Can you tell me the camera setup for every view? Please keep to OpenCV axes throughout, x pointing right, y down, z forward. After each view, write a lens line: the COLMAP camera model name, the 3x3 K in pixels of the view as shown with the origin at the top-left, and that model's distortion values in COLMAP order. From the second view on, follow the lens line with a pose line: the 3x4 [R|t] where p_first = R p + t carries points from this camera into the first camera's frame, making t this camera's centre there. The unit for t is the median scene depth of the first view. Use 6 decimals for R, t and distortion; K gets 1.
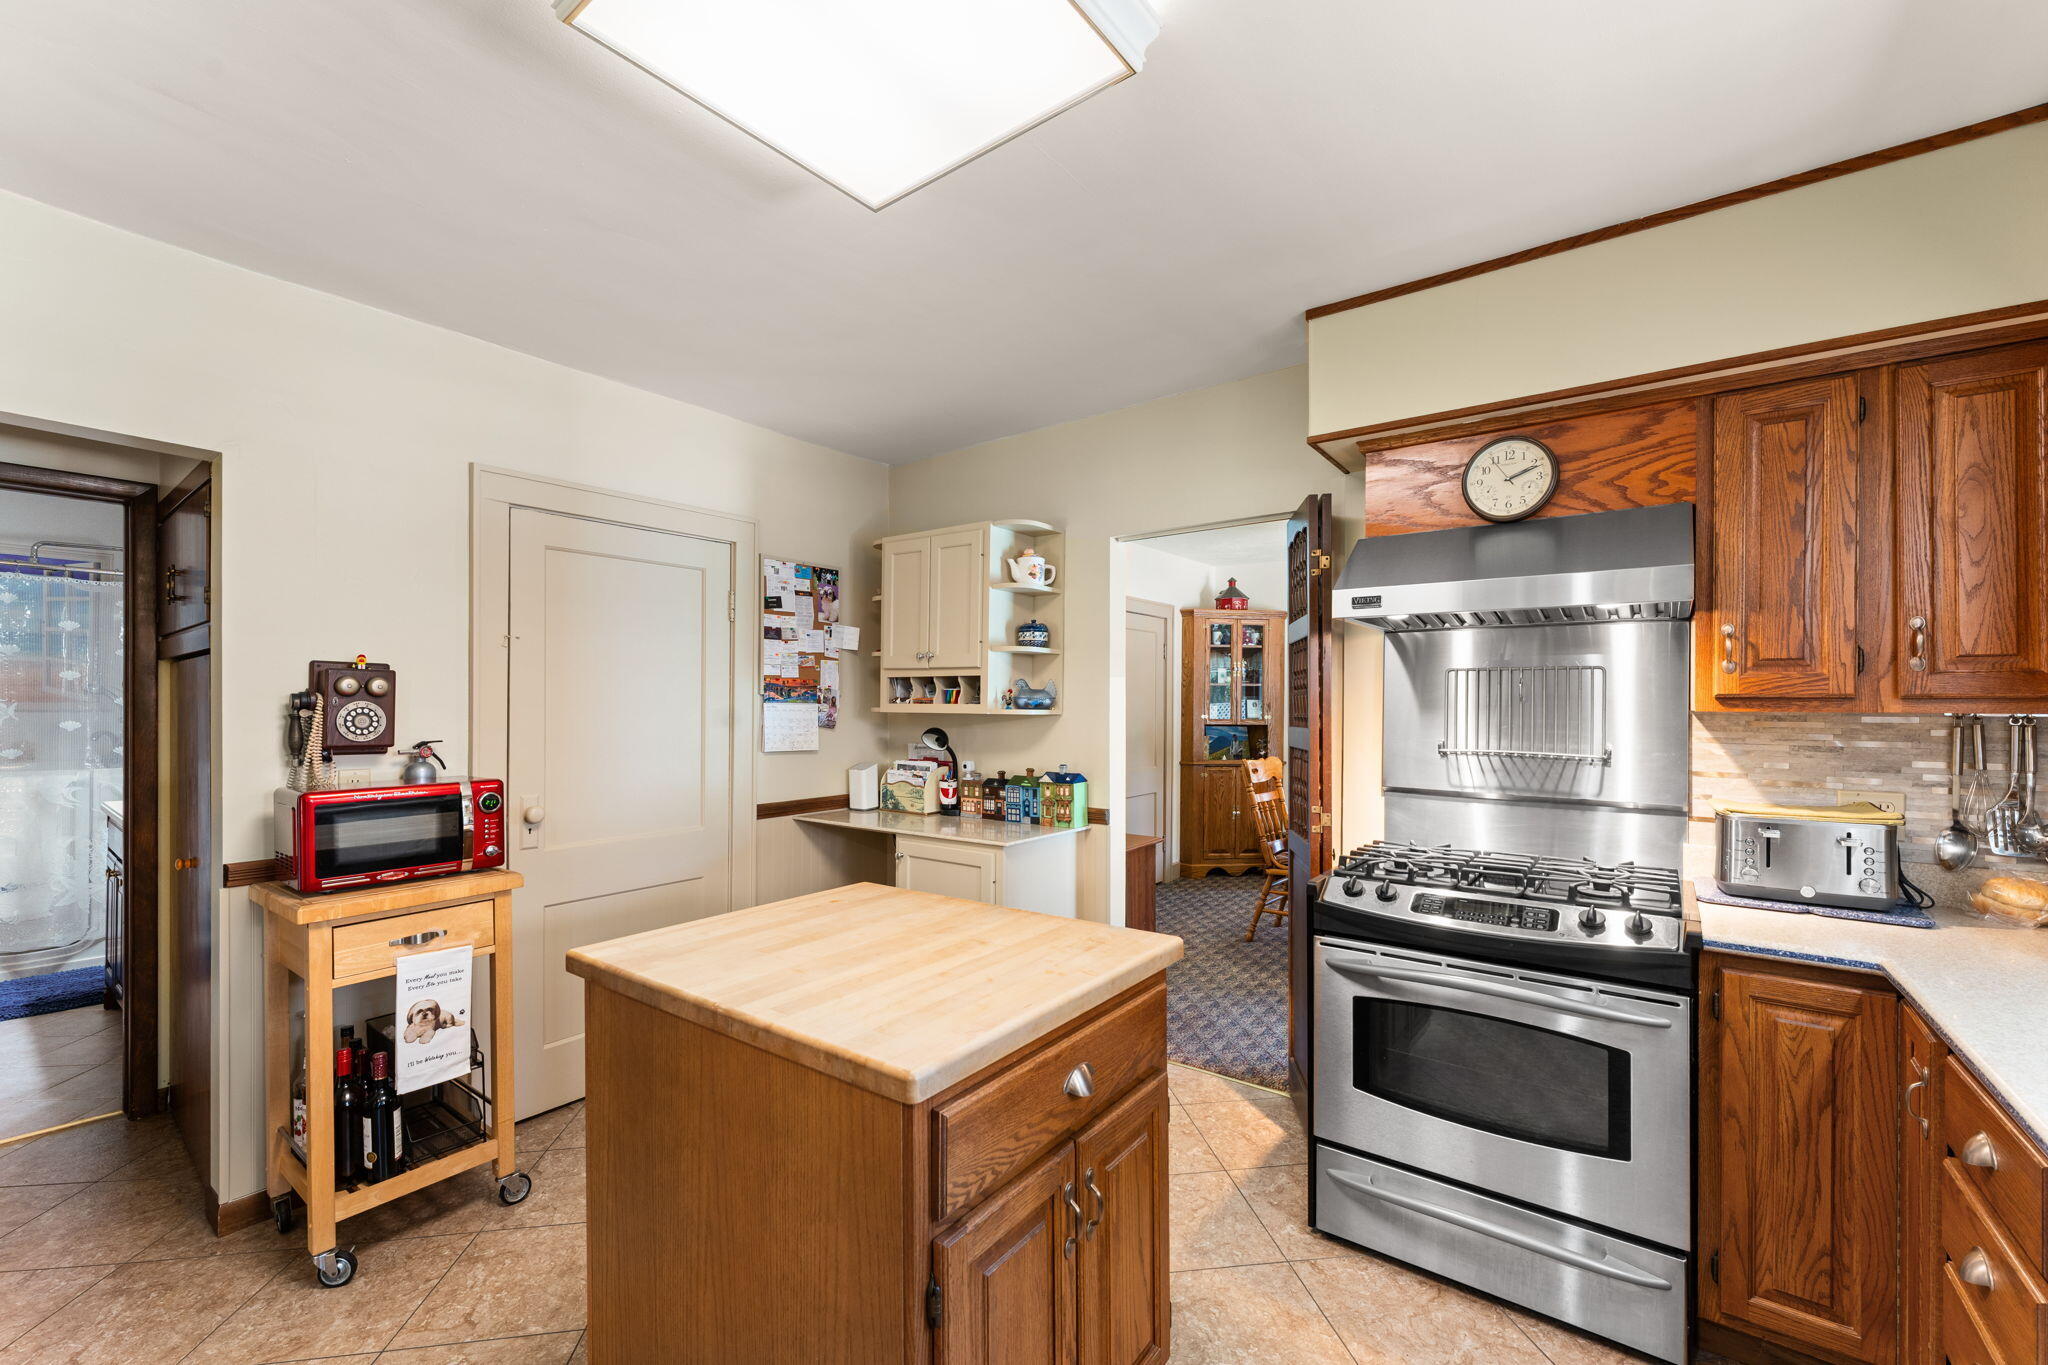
lens RADIAL K [[835.5, 0, 1019.2], [0, 835.5, 704.4], [0, 0, 1]] dist [-0.003530, -0.000679]
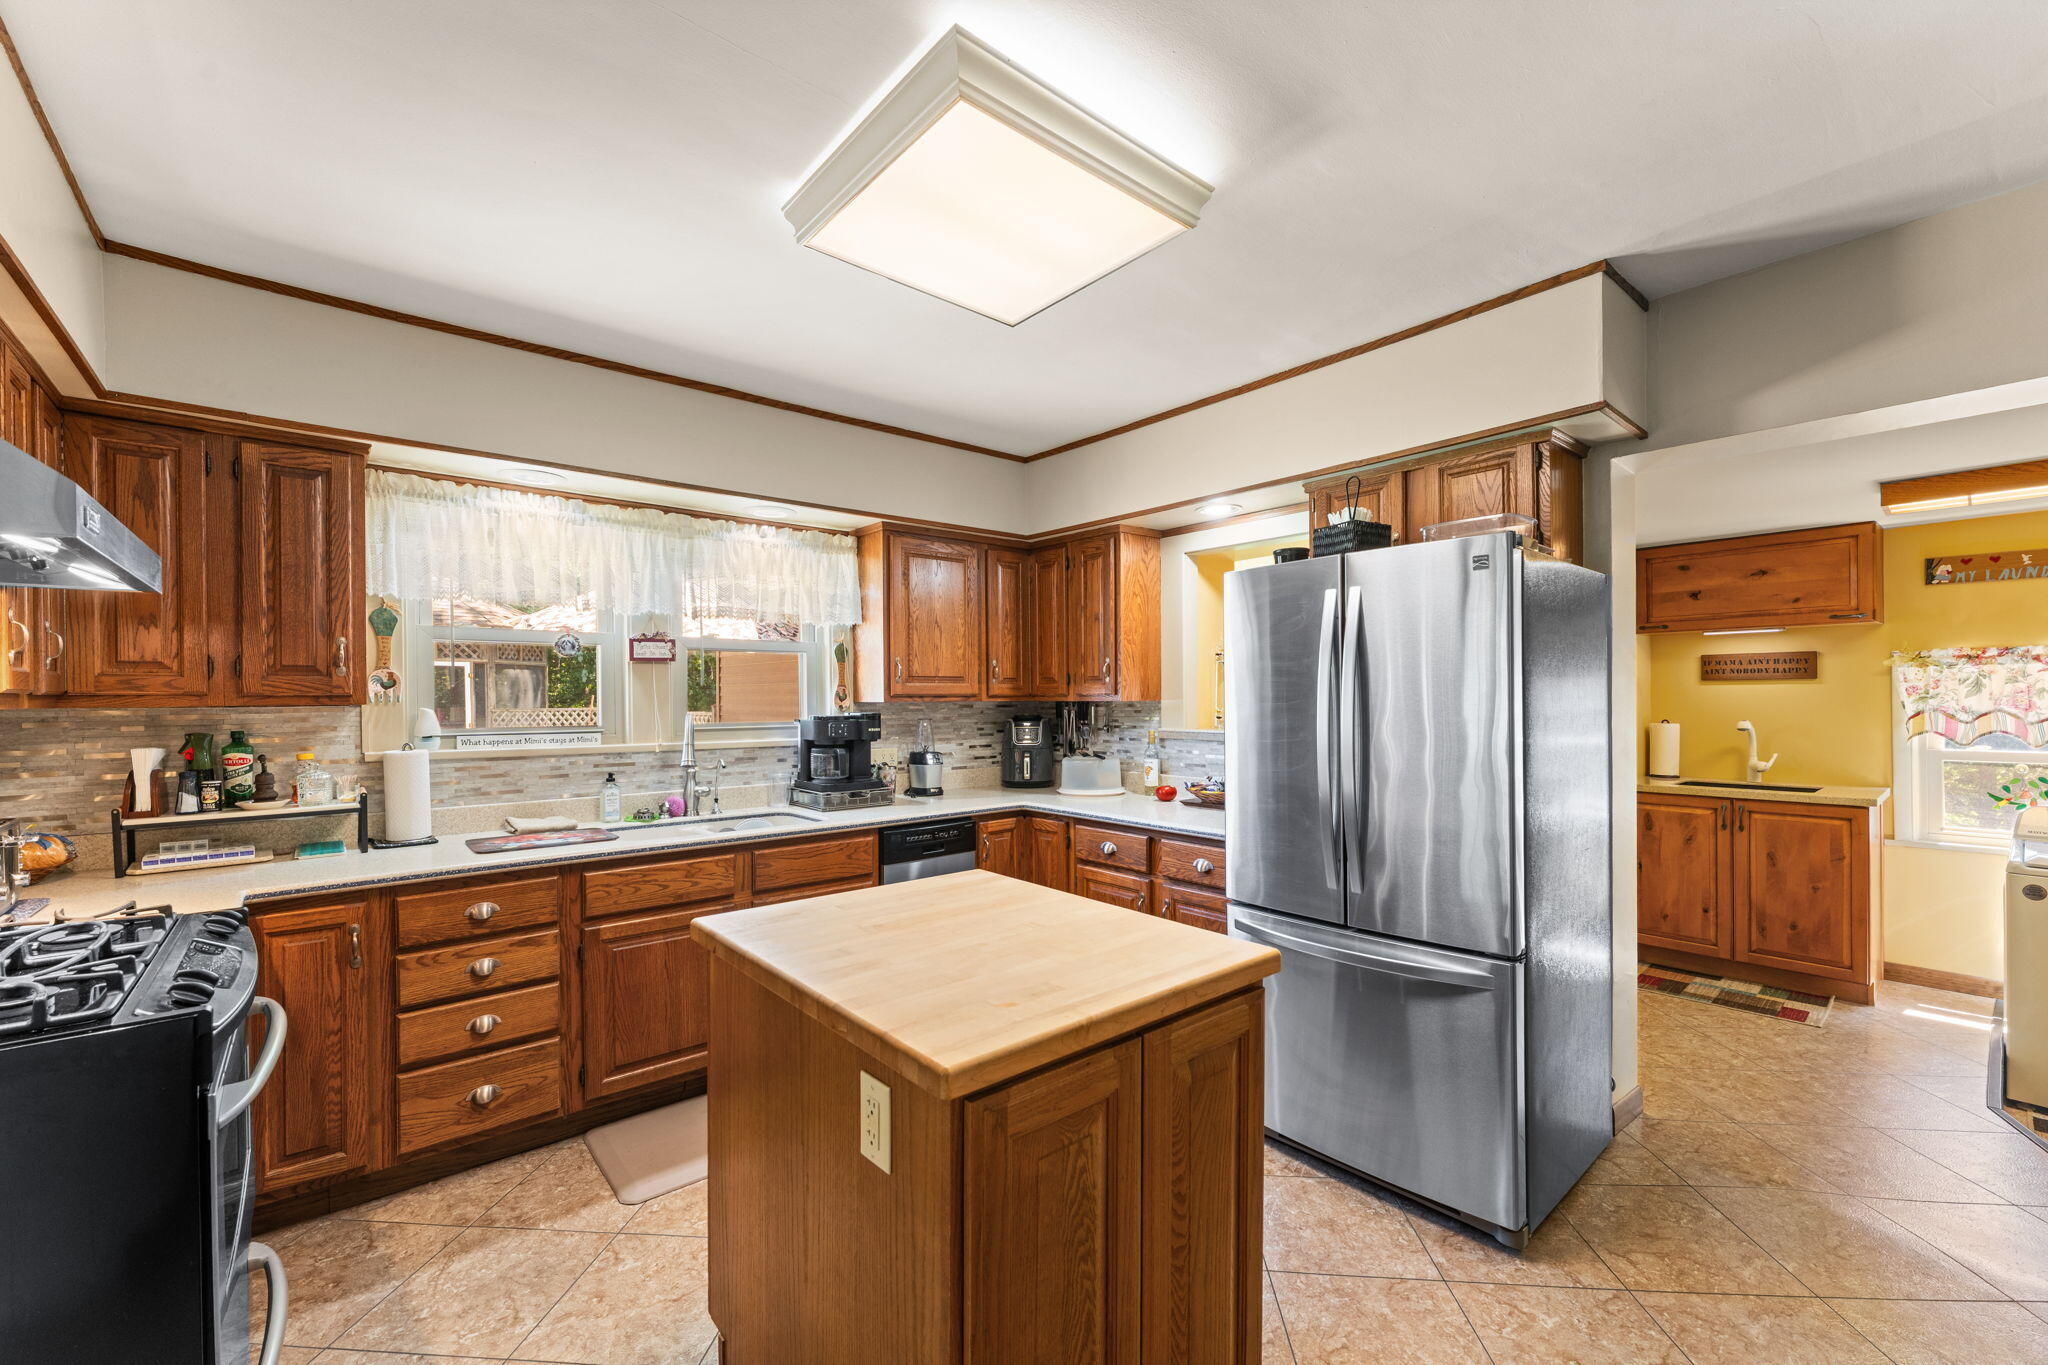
lens RADIAL K [[835.5, 0, 1026.5], [0, 835.5, 700.4], [0, 0, 1]] dist [-0.003530, -0.000679]
pose [[-0.978254, 0.002548, 0.207396, -0.211831], [0.004338, 0.999957, 0.008180, -0.001209], [-0.207367, 0.008902, -0.978223, 0.934253]]
